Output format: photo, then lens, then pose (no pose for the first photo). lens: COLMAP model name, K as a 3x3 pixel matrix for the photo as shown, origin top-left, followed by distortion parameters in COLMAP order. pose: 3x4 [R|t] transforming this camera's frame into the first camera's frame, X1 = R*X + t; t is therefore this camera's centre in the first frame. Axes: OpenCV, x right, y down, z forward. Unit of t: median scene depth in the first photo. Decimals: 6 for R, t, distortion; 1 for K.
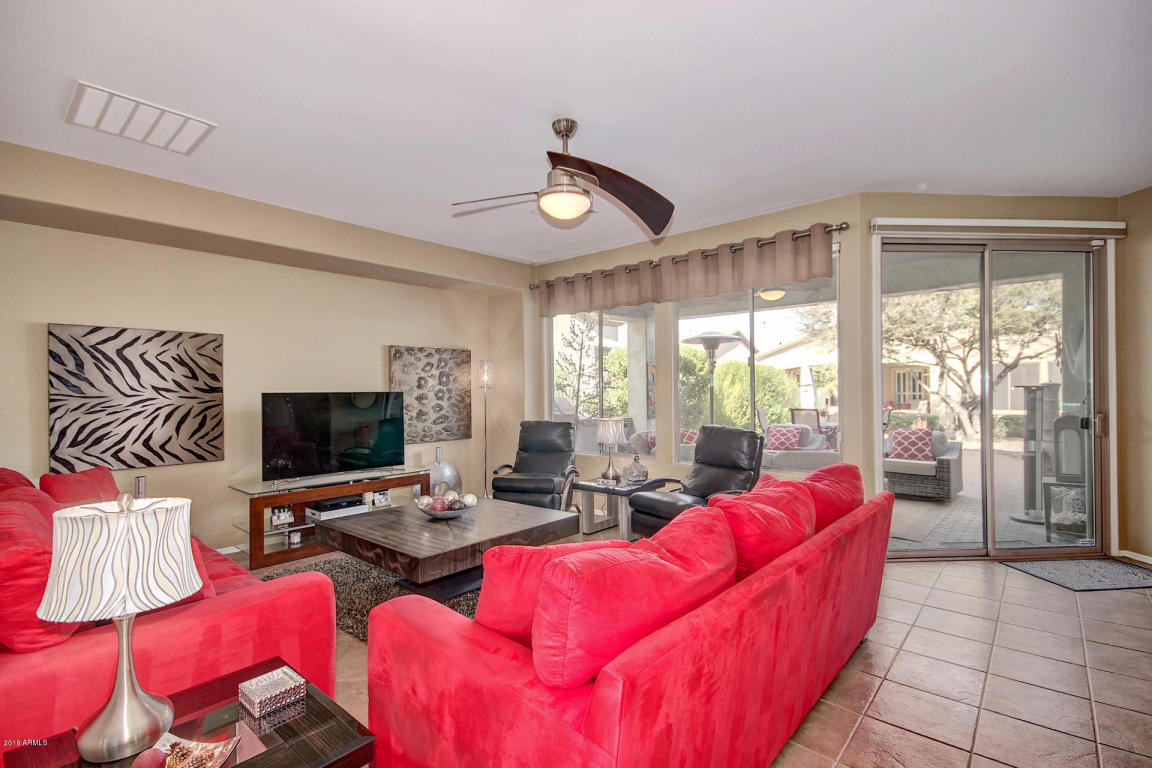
lens RADIAL K [[529.1, 0, 574.2], [0, 529.1, 388.7], [0, 0, 1]] dist [0.001605, 0.000443]
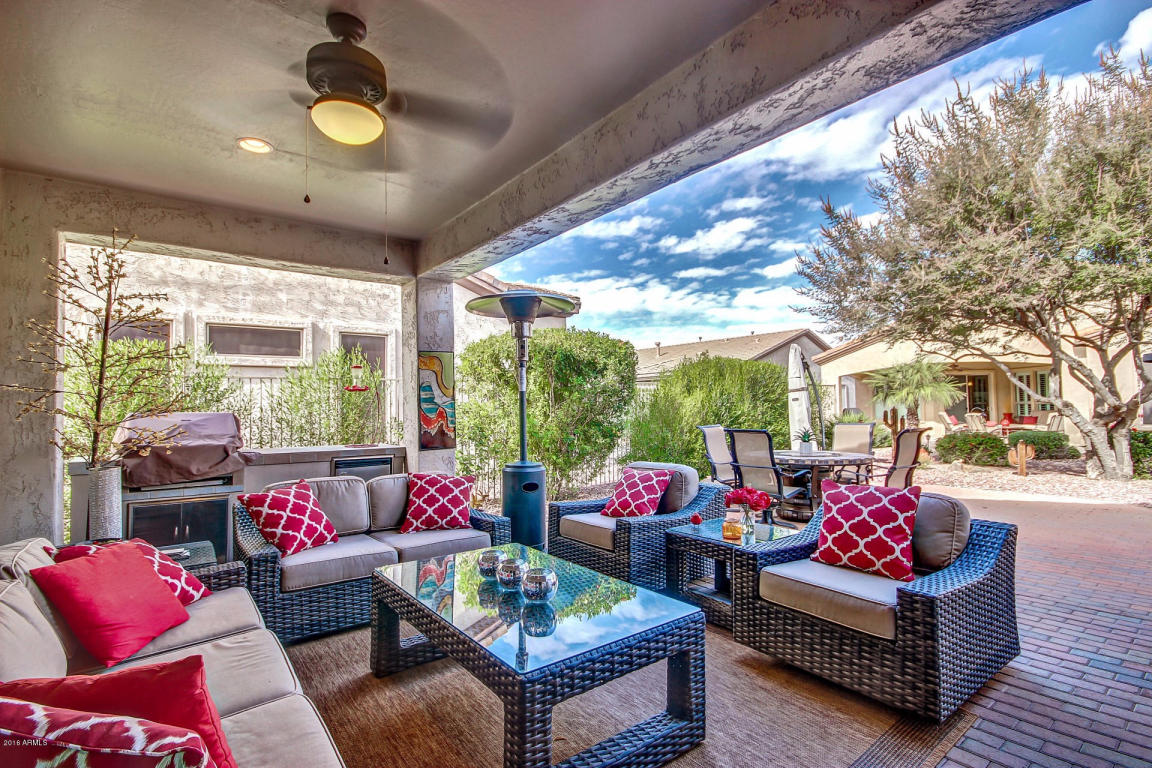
lens RADIAL K [[534.6, 0, 580.6], [0, 534.6, 390.4], [0, 0, 1]] dist [0.011065, -0.012037]
pose [[0.985514, -0.016653, -0.168775, 0.250923], [0.012568, 0.999602, -0.025247, 0.006267], [0.169128, 0.022760, 0.985331, 0.290498]]
